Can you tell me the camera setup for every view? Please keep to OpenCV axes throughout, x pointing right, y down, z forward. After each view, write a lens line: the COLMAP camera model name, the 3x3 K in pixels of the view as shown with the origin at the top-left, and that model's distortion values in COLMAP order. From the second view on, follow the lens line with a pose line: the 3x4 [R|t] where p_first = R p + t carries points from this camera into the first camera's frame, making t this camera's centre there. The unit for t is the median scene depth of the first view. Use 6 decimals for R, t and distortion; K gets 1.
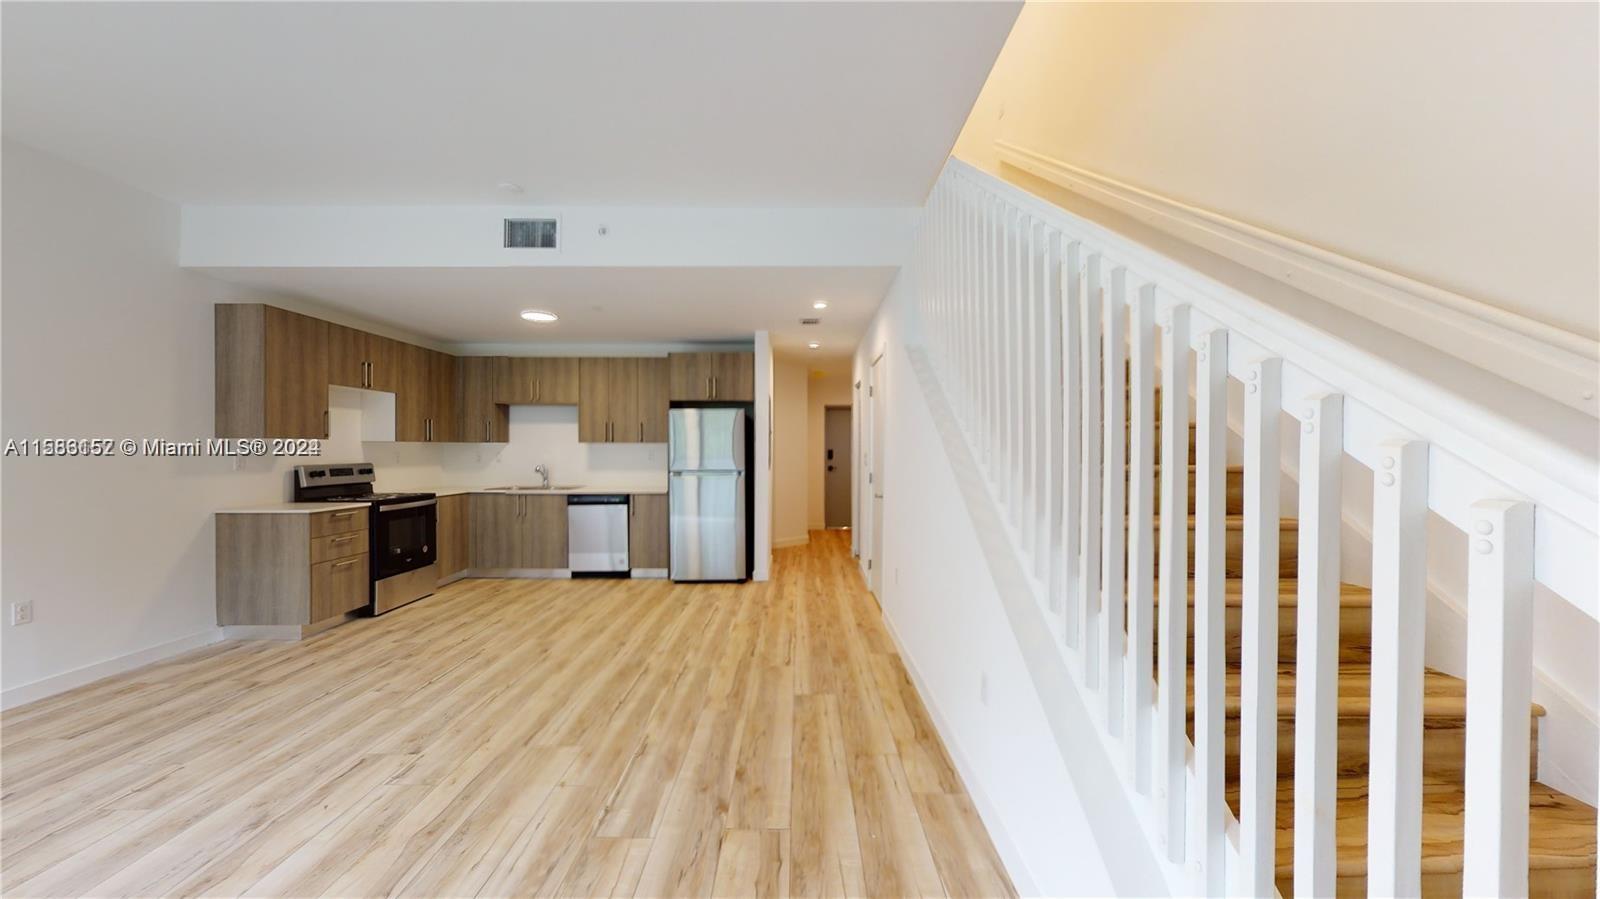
lens RADIAL K [[582.5, 0, 794.1], [0, 582.5, 453.8], [0, 0, 1]] dist [0.000237, -0.000197]
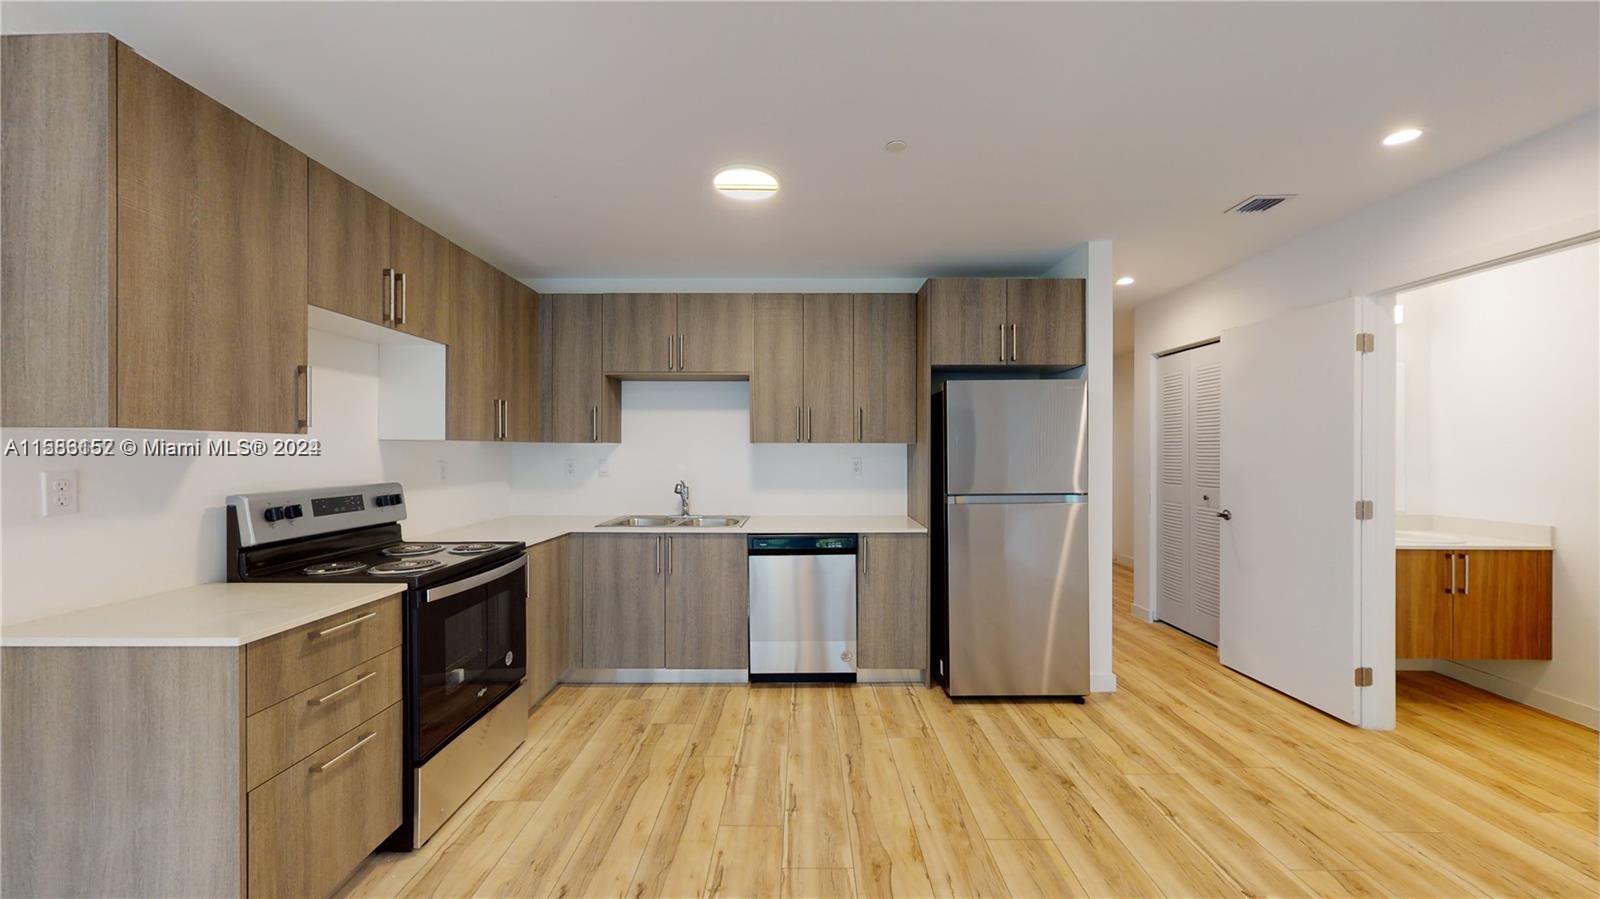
lens RADIAL K [[582.5, 0, 796.8], [0, 582.5, 450.9], [0, 0, 1]] dist [0.000237, -0.000197]
pose [[0.999999, -0.001234, -0.000609, -0.350049], [0.001230, 0.999983, -0.005742, -0.007796], [0.000616, 0.005742, 0.999983, 0.456019]]
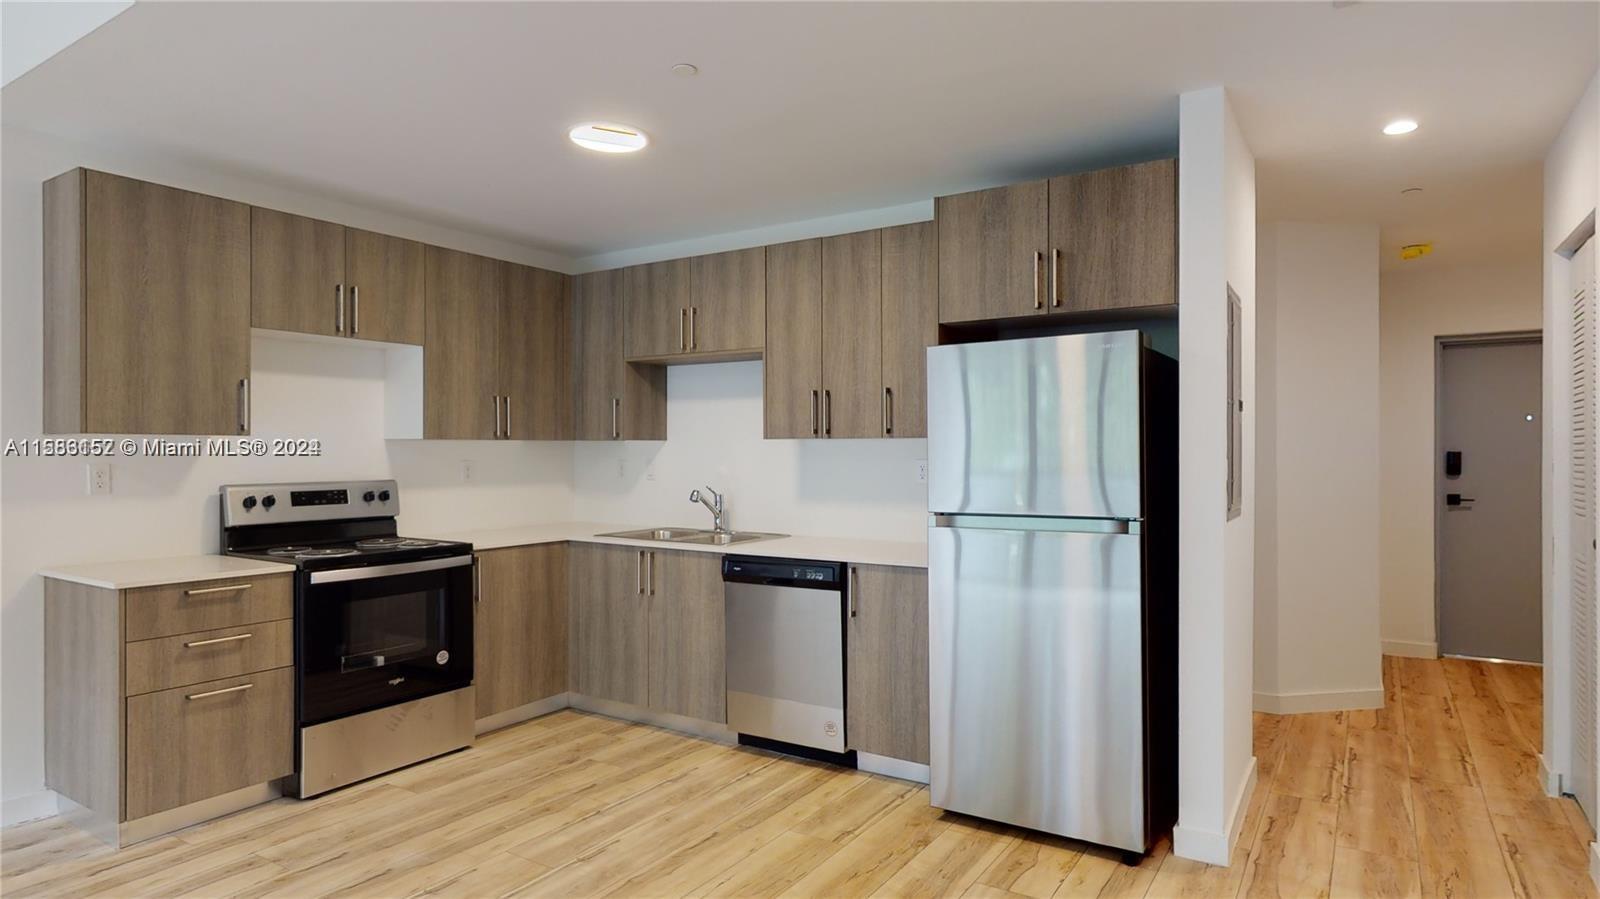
lens RADIAL K [[884.4, 0, 802.8], [0, 884.4, 452.0], [0, 0, 1]] dist [-0.001722, 0.002683]
pose [[0.844962, -0.001070, -0.534826, 0.019925], [-0.001571, 0.999989, -0.004483, -0.006168], [0.534824, 0.004629, 0.844951, 0.477536]]
